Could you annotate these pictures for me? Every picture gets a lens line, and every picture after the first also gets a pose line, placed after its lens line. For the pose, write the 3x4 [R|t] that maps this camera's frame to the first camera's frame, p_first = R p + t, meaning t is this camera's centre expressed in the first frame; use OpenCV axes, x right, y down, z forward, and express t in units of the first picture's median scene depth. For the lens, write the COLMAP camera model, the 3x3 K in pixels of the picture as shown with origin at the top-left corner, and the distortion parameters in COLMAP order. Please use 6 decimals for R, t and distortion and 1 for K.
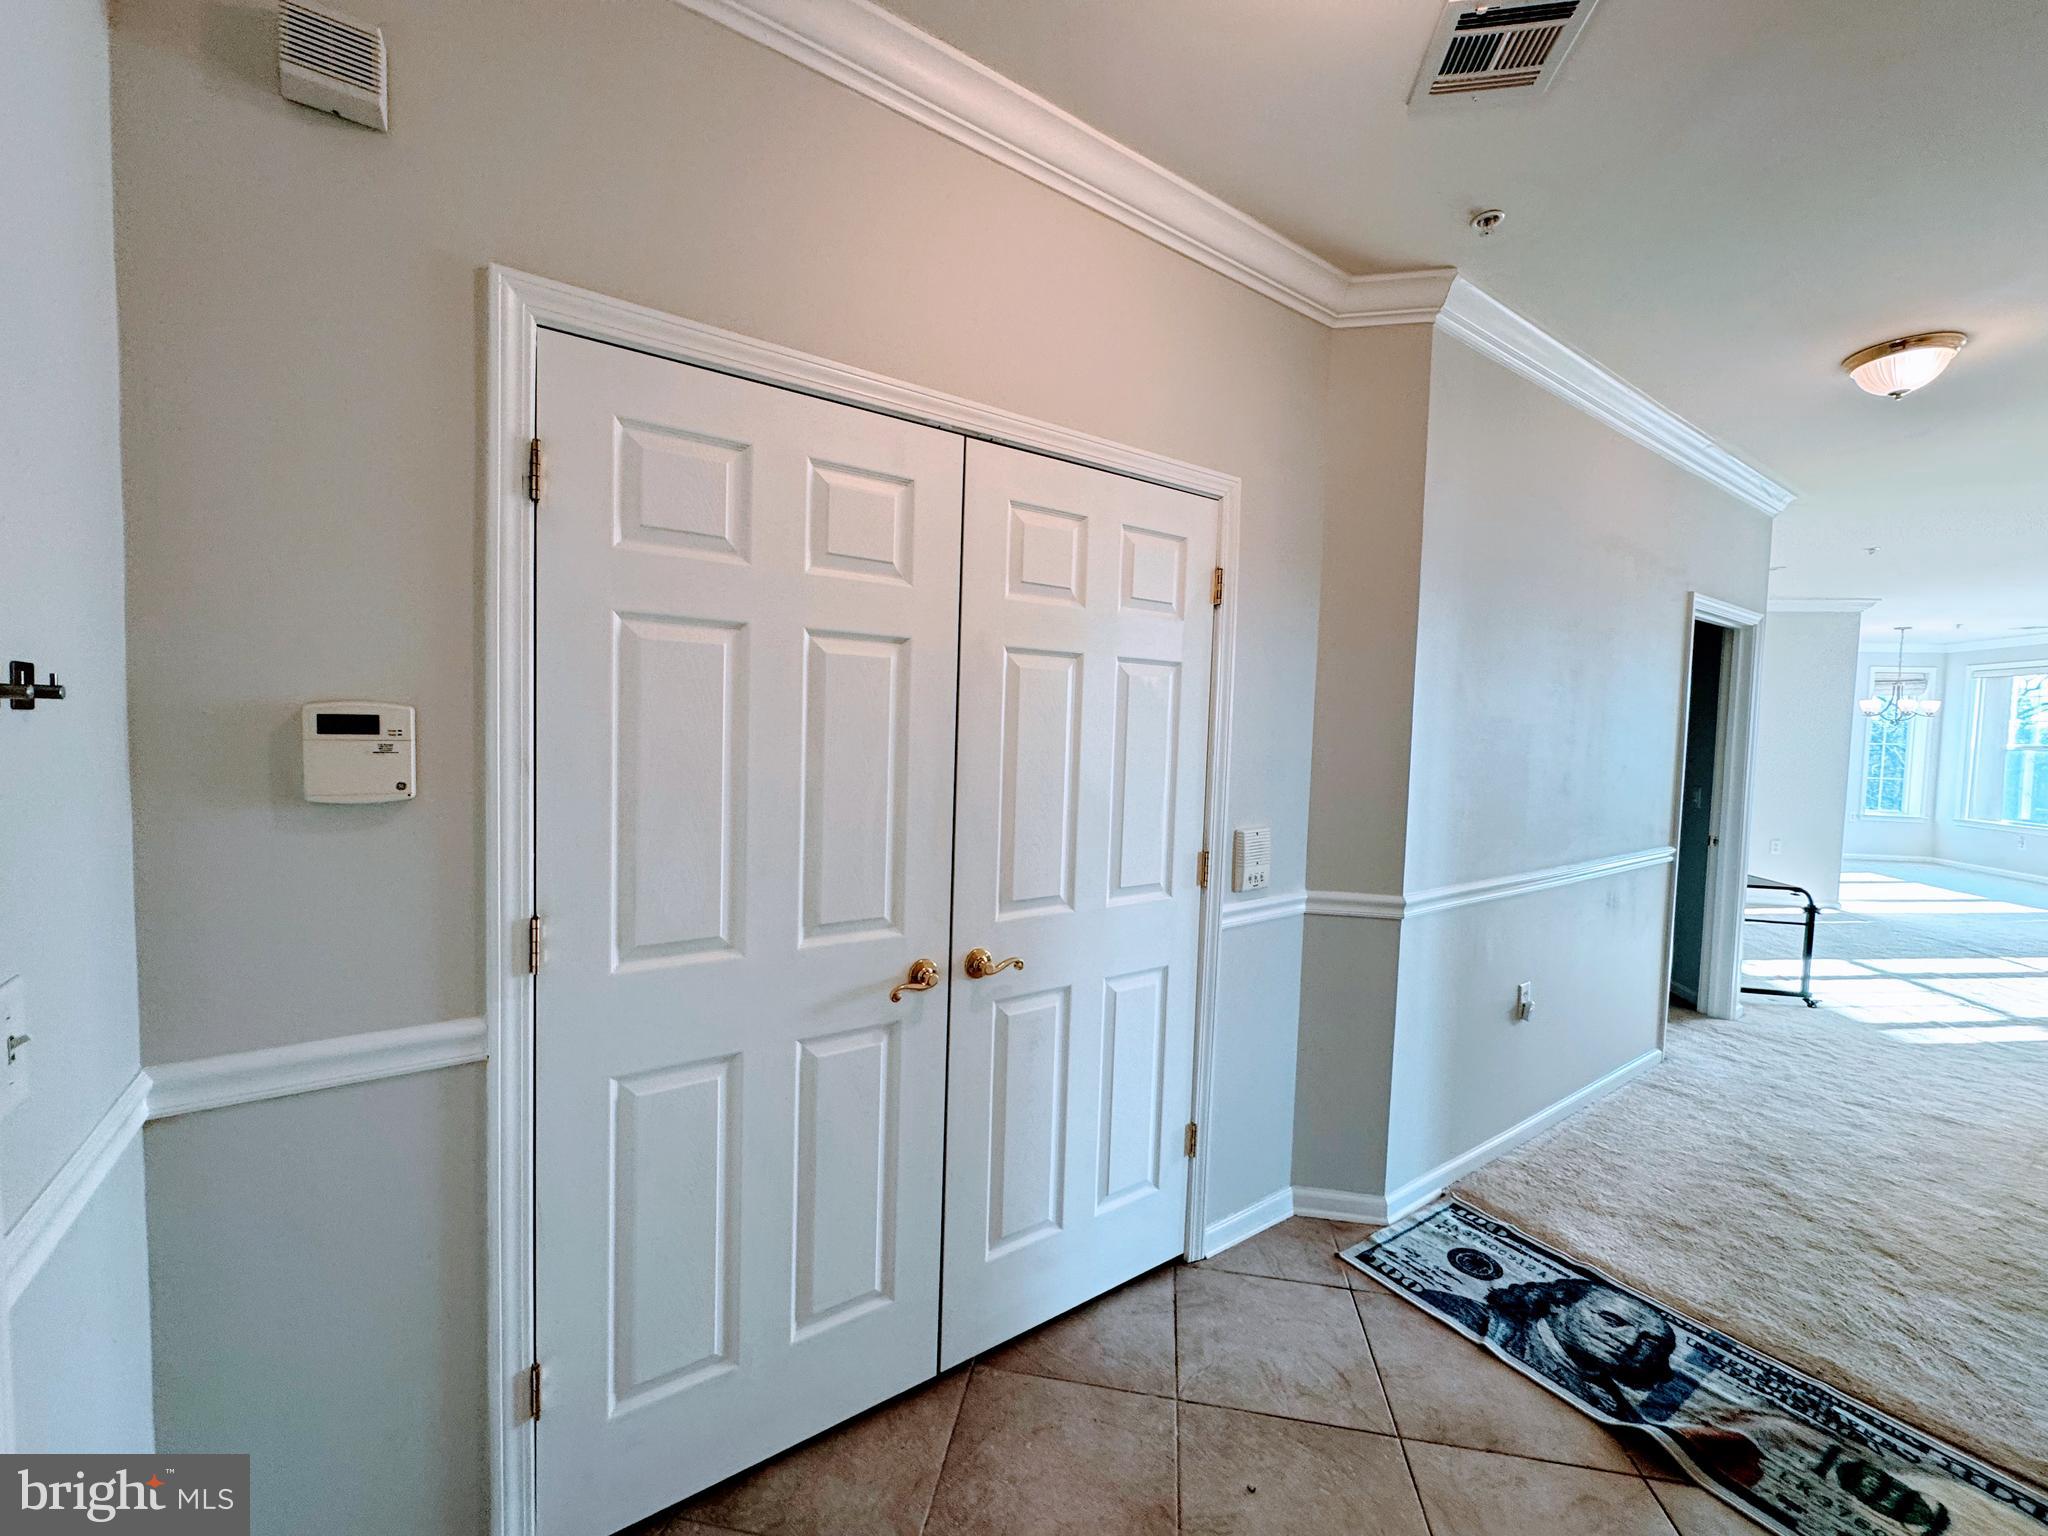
lens RADIAL K [[817.9, 0, 1019.9], [0, 817.9, 762.6], [0, 0, 1]] dist [-0.001056, 0.000170]
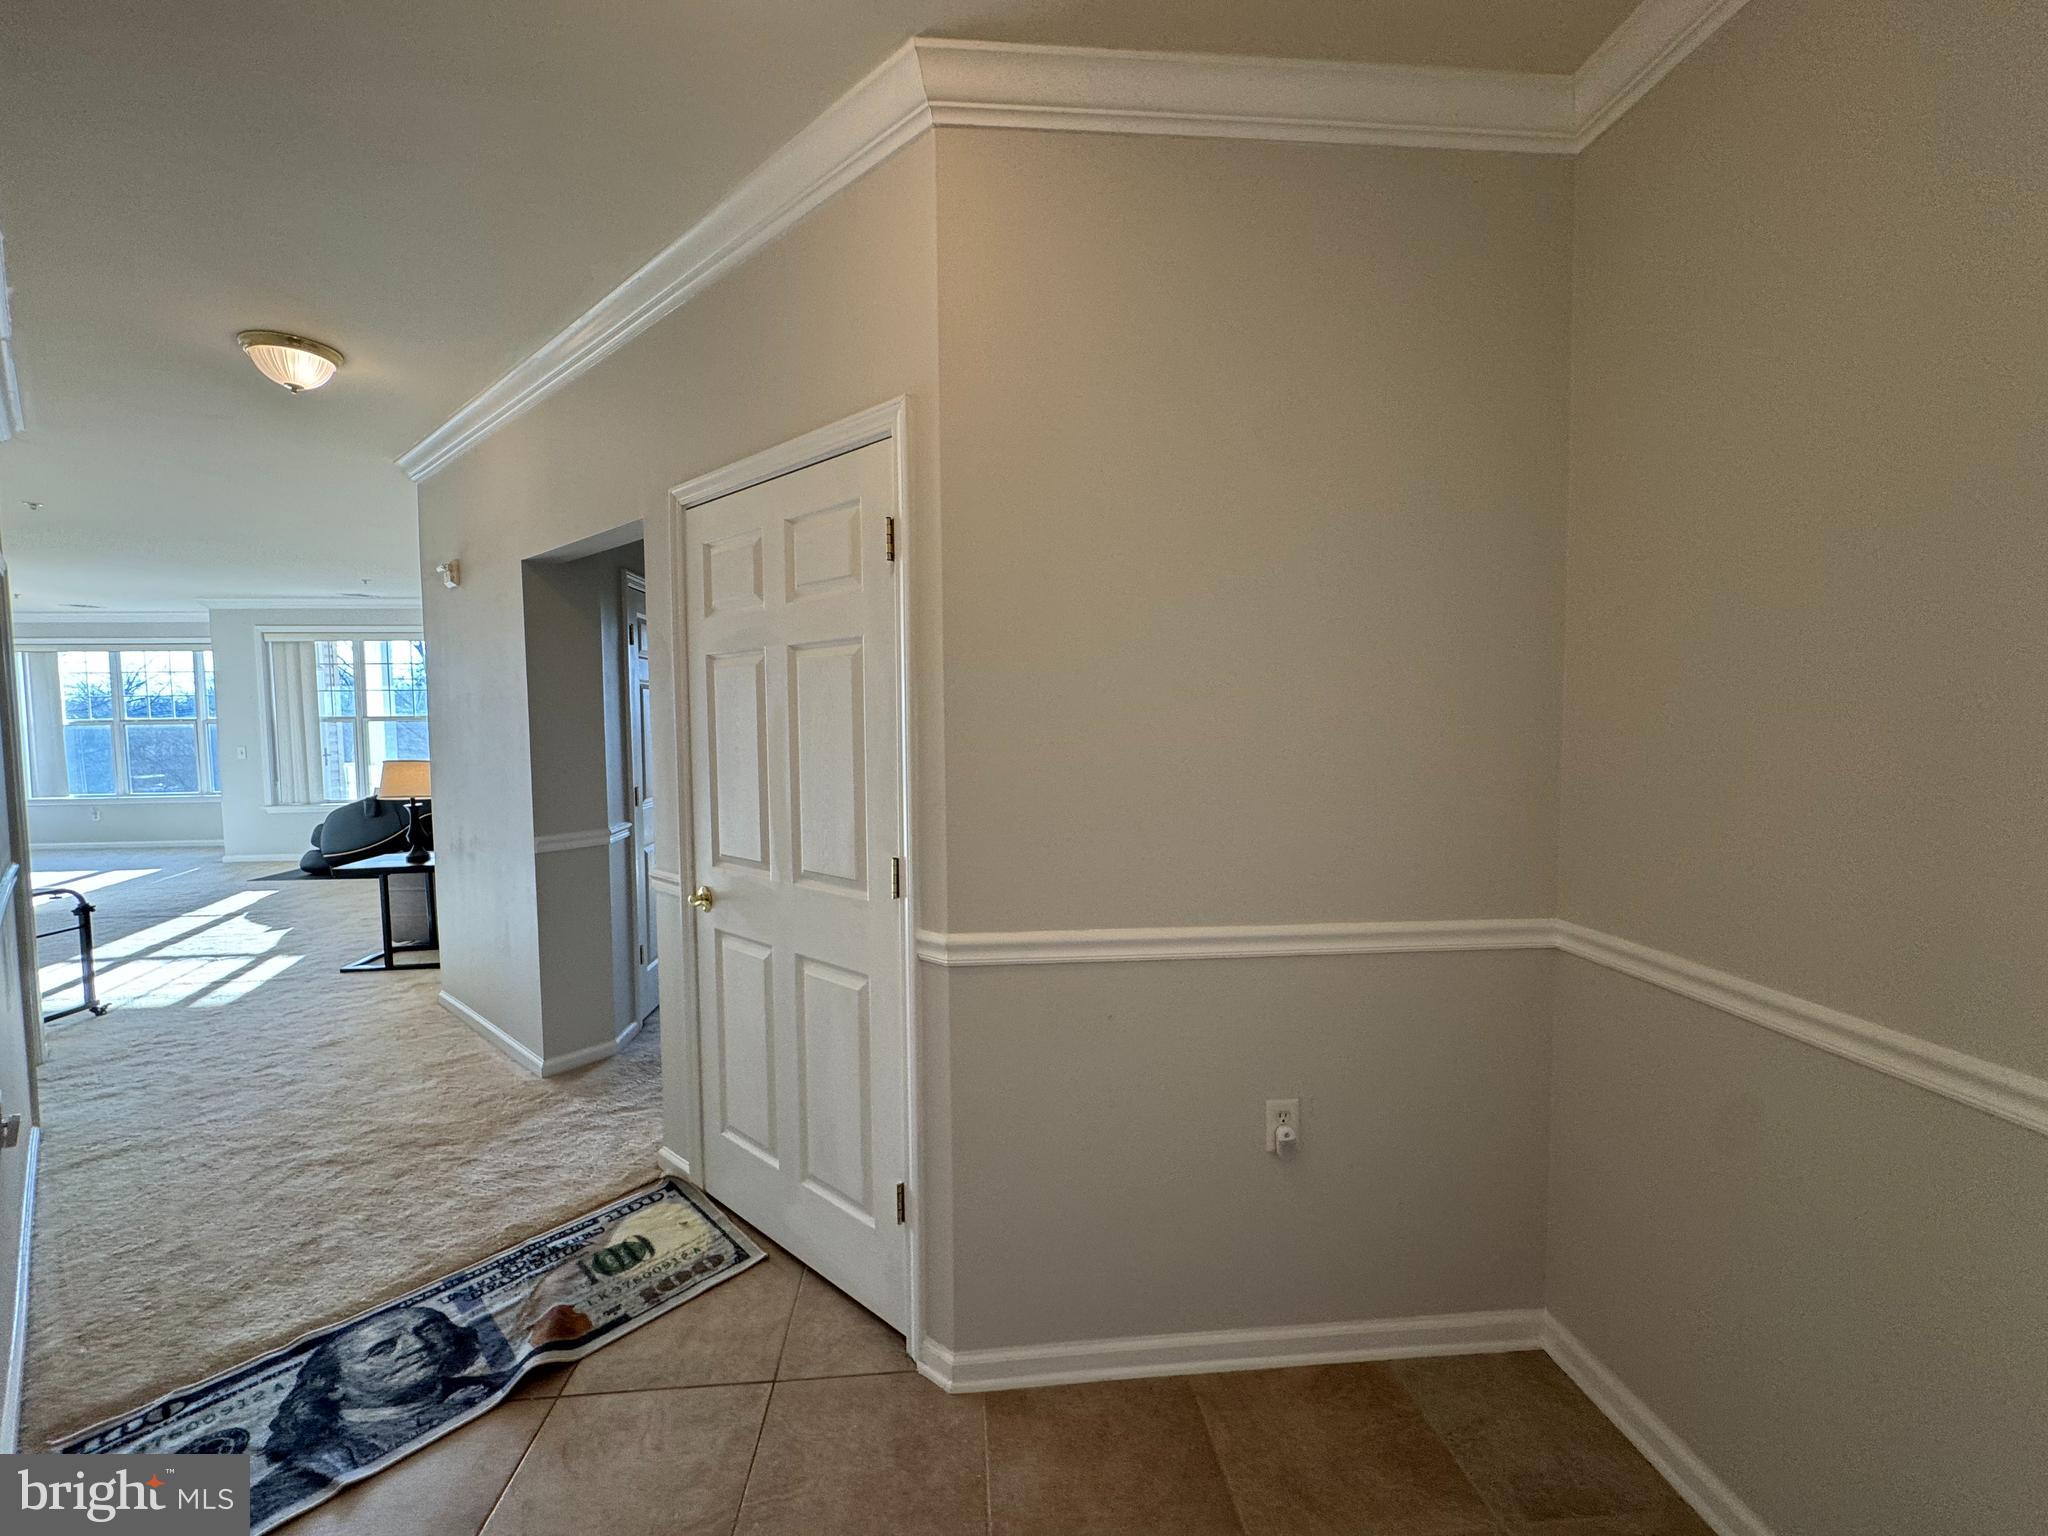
lens RADIAL K [[817.9, 0, 1019.9], [0, 817.9, 762.6], [0, 0, 1]] dist [-0.001056, 0.000170]
pose [[-0.255660, -0.078226, 0.963597, -0.297394], [0.049892, 0.994325, 0.093958, -0.023633], [-0.965478, 0.072097, -0.250307, 0.503156]]
